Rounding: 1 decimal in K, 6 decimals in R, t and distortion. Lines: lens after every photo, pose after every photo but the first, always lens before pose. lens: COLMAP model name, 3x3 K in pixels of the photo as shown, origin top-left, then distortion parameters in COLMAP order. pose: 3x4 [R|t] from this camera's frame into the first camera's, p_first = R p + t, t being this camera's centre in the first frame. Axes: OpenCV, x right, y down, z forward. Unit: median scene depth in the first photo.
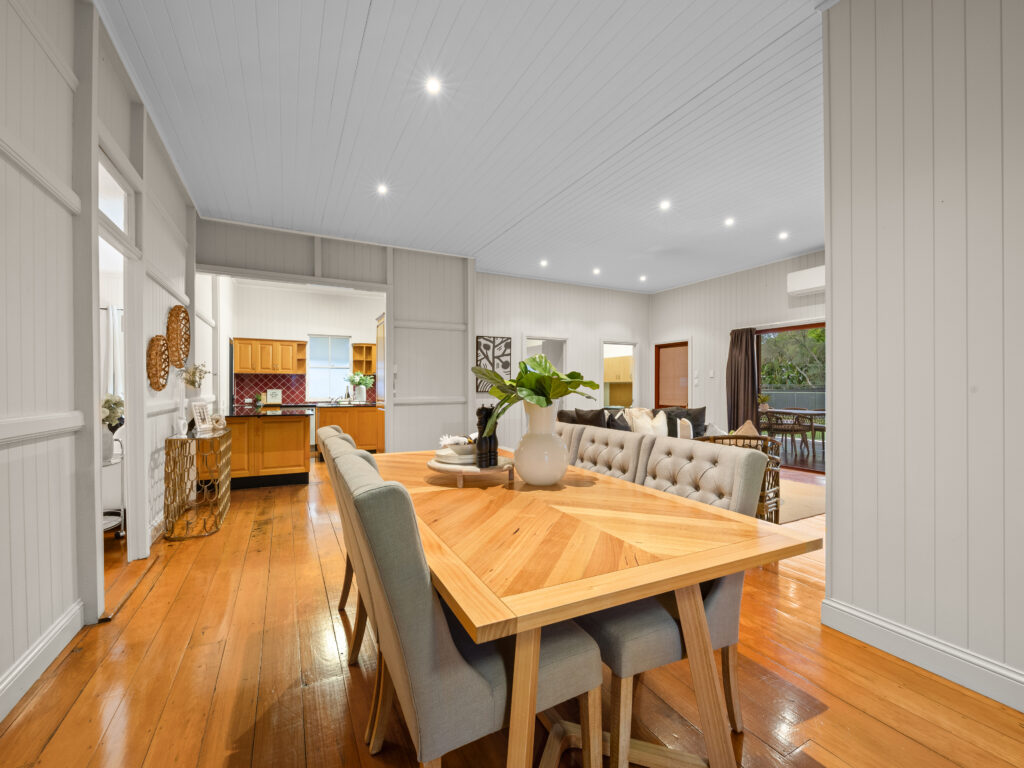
lens RADIAL K [[444.9, 0, 509.4], [0, 444.9, 385.5], [0, 0, 1]] dist [0.000626, -0.000381]
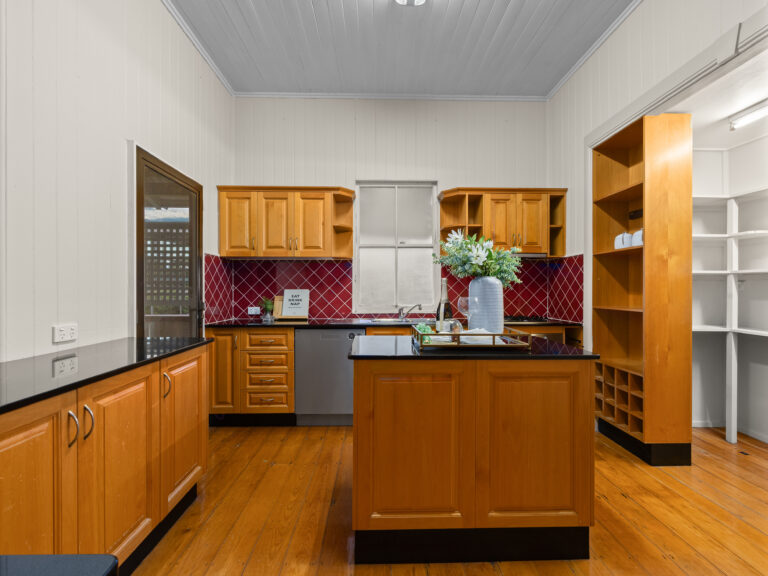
lens RADIAL K [[333.7, 0, 382.1], [0, 333.7, 289.1], [0, 0, 1]] dist [0.000626, -0.000381]
pose [[0.905808, 0.000216, -0.423688, -0.263021], [0.004917, 0.999927, 0.011023, 0.004477], [0.423659, -0.012068, 0.905741, 0.661773]]
